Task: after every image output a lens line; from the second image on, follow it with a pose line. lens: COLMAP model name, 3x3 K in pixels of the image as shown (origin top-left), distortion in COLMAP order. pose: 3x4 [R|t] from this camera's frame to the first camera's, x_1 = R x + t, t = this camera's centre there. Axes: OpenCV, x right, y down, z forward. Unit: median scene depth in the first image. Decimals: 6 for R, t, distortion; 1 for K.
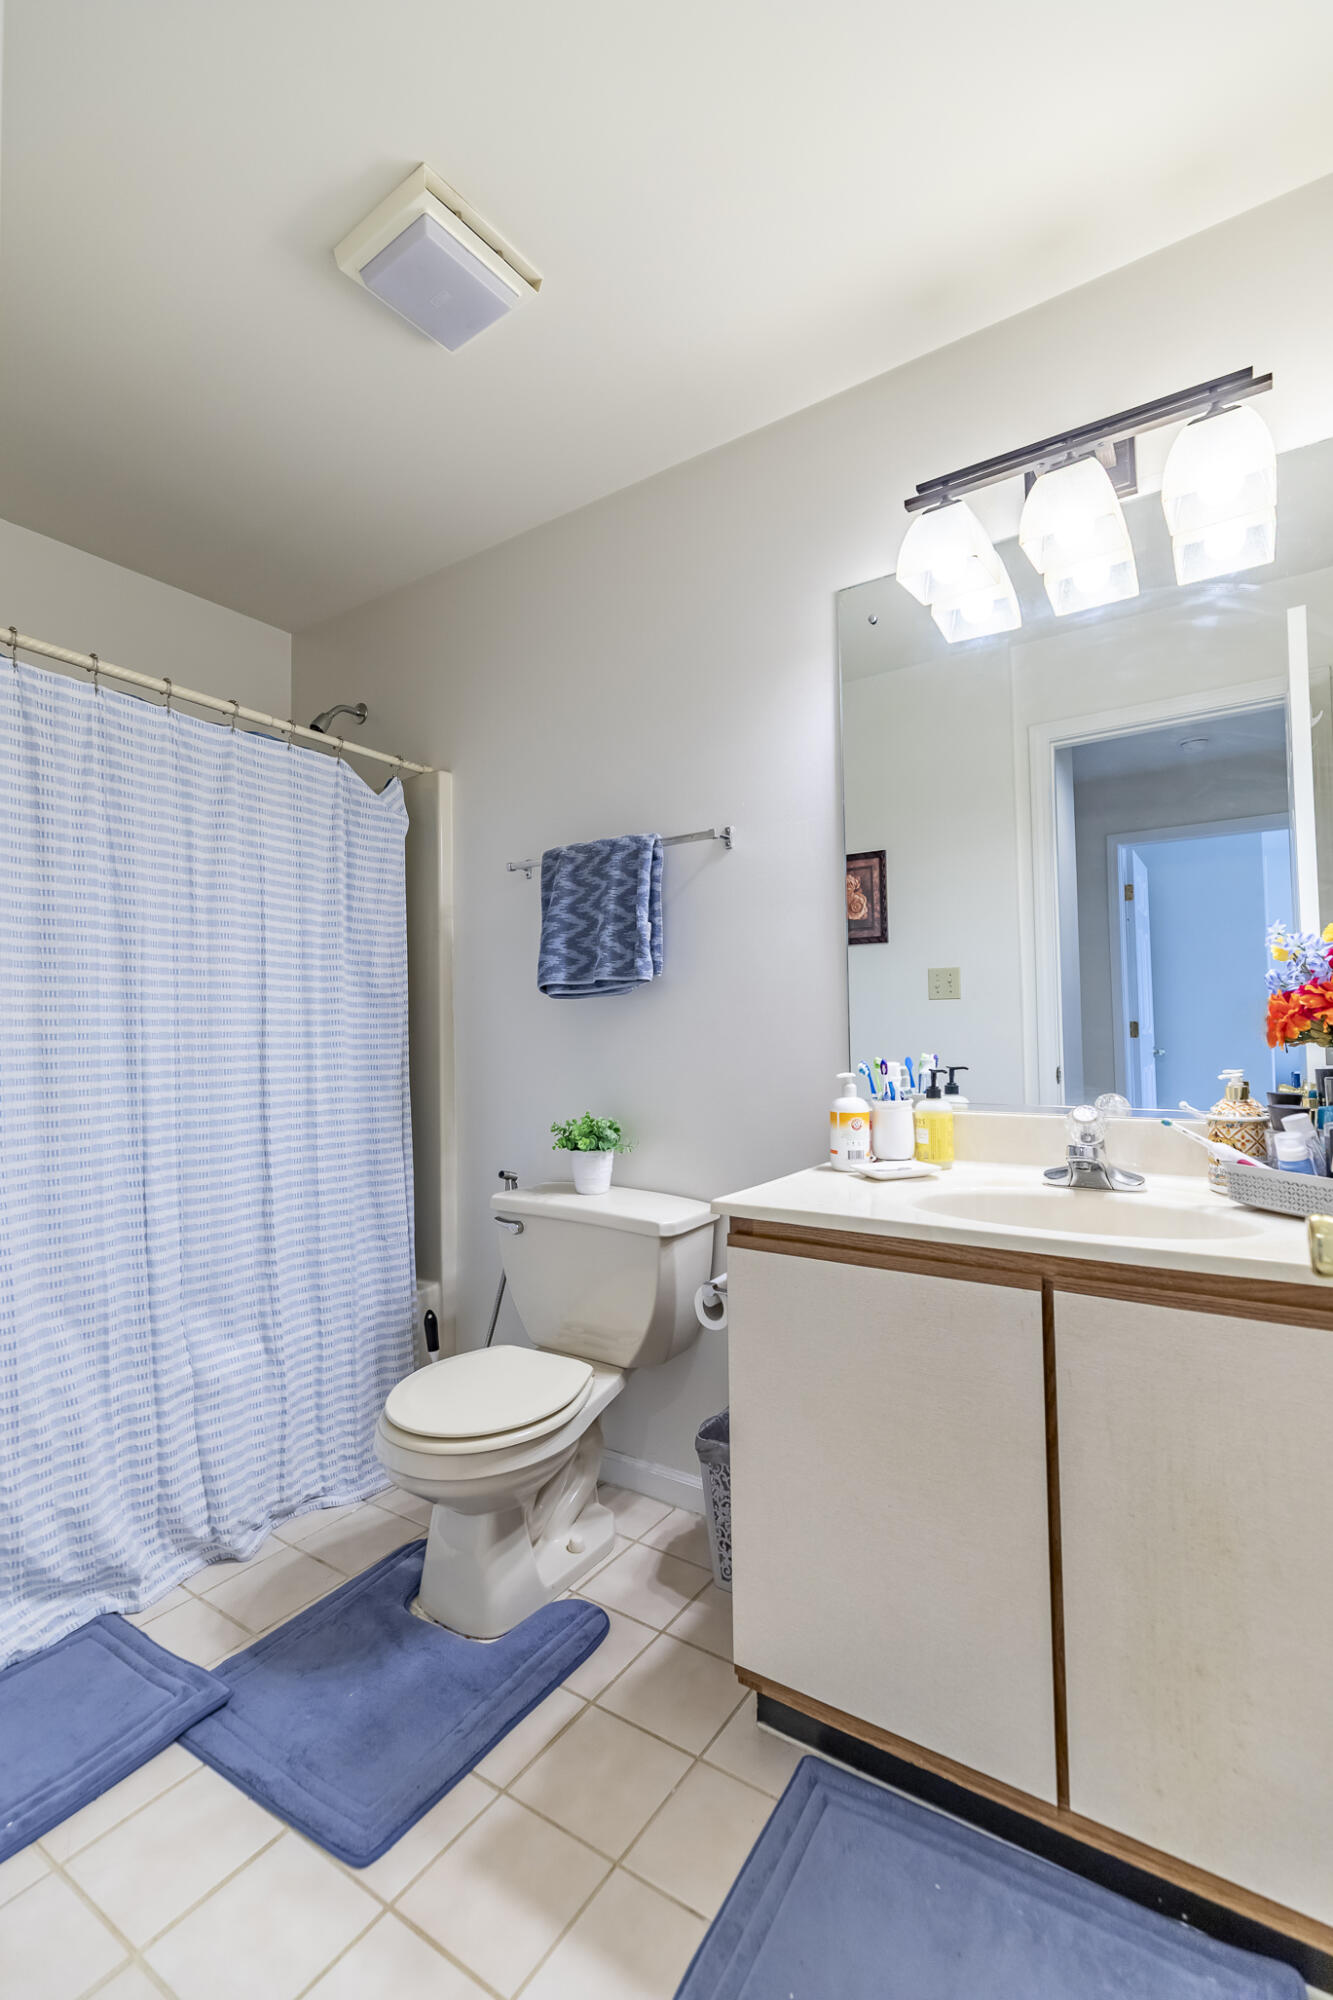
lens RADIAL K [[890.3, 0, 655.4], [0, 890.3, 1002.1], [0, 0, 1]] dist [0.002452, 0.000372]
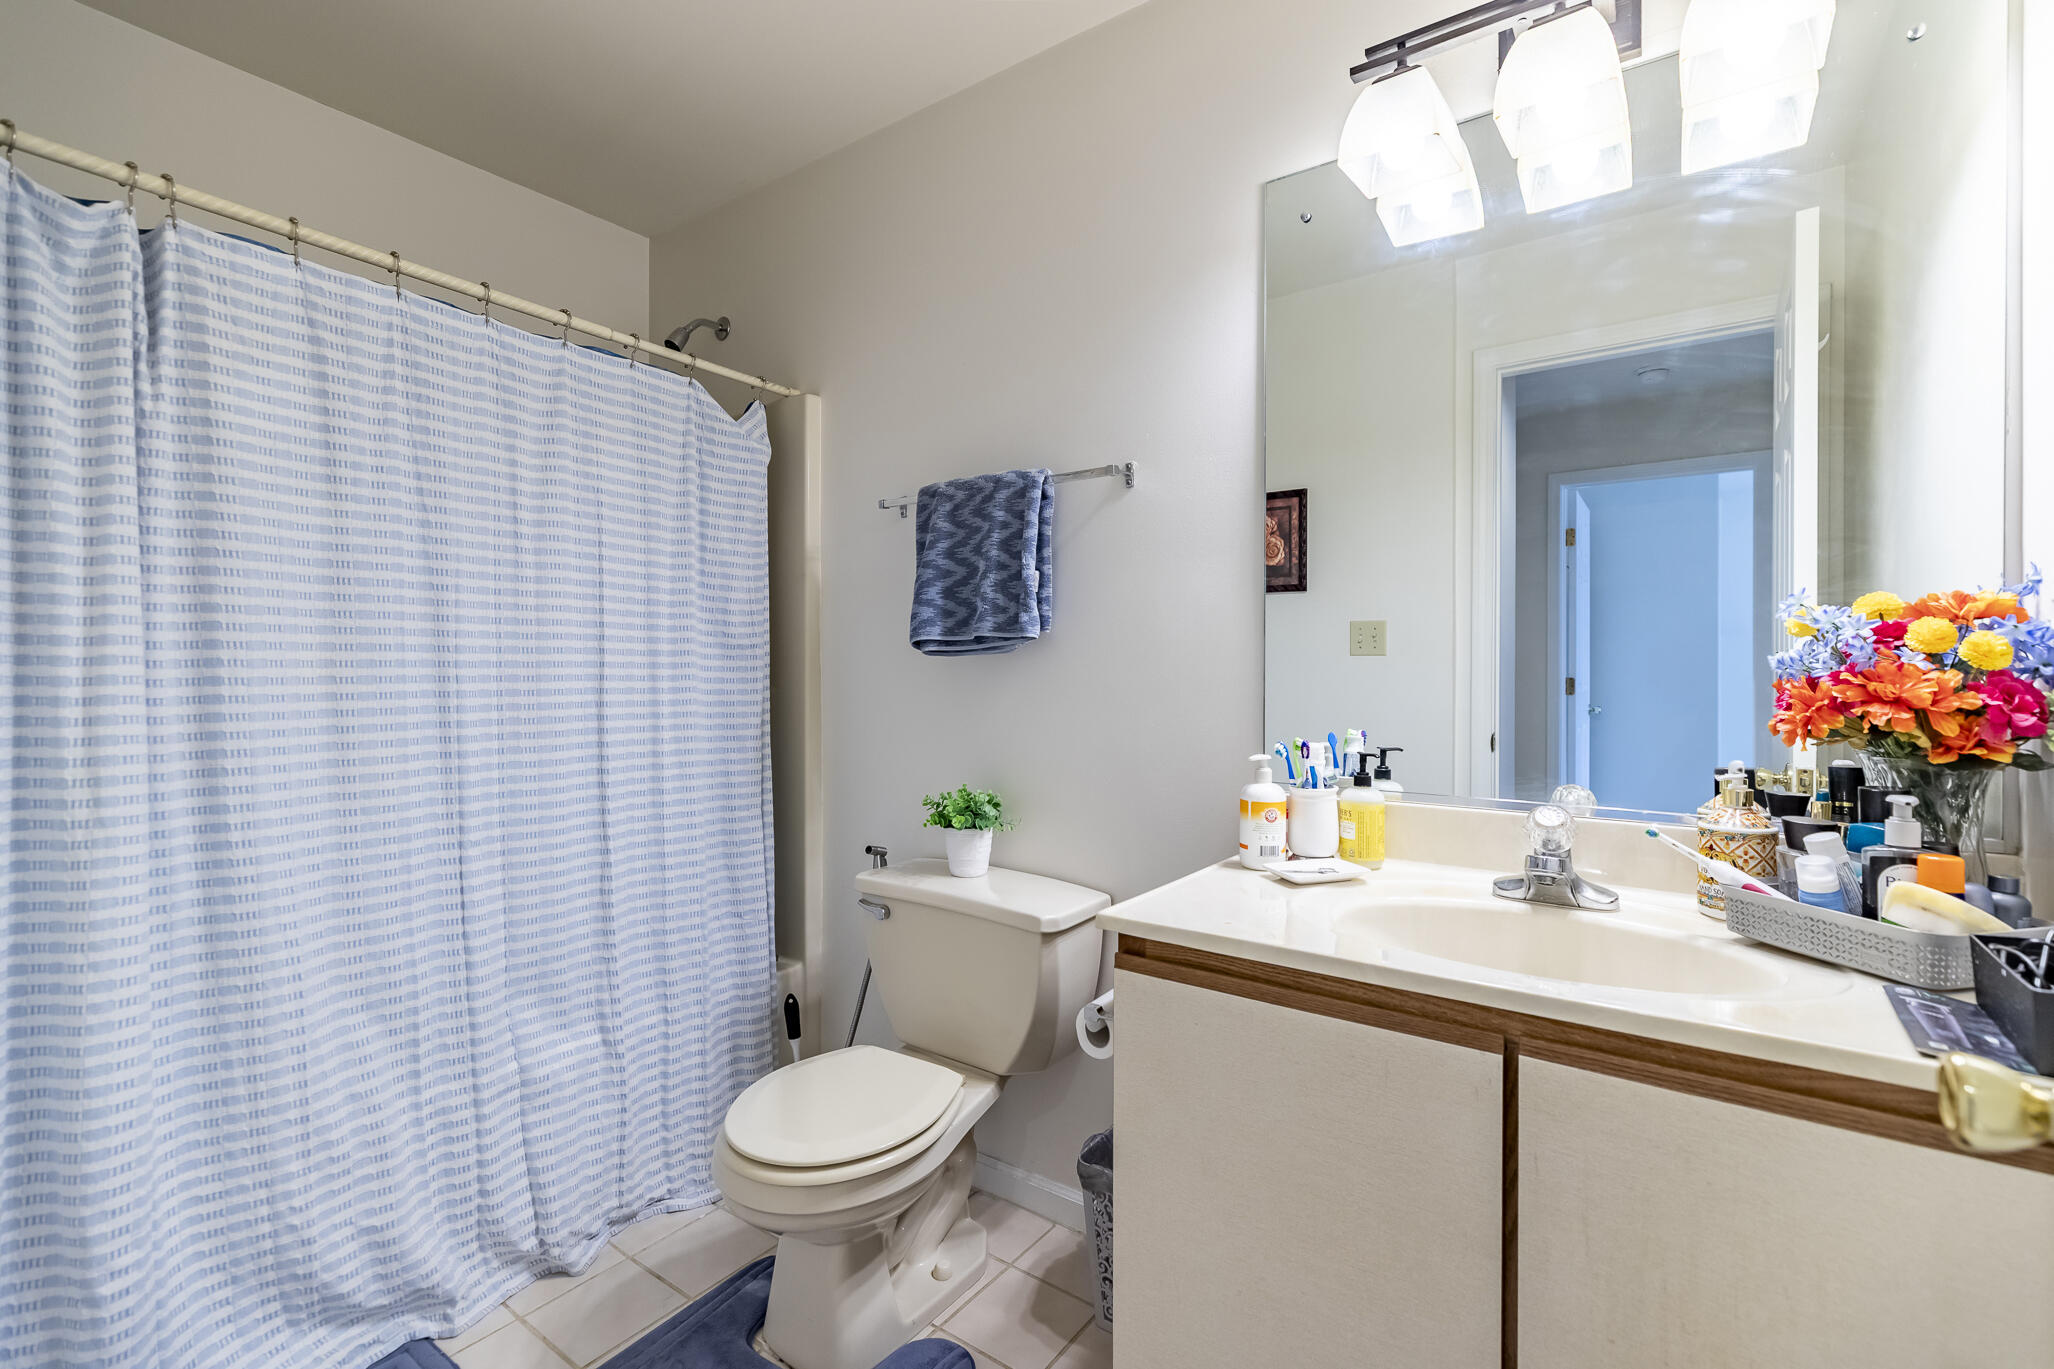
lens RADIAL K [[914.4, 0, 1035.7], [0, 914.4, 676.9], [0, 0, 1]] dist [0.002452, 0.000372]
pose [[0.999616, 0.016960, -0.021931, 0.015555], [-0.016023, 0.998980, 0.042215, -0.027660], [0.022625, -0.041847, 0.998868, 0.113852]]
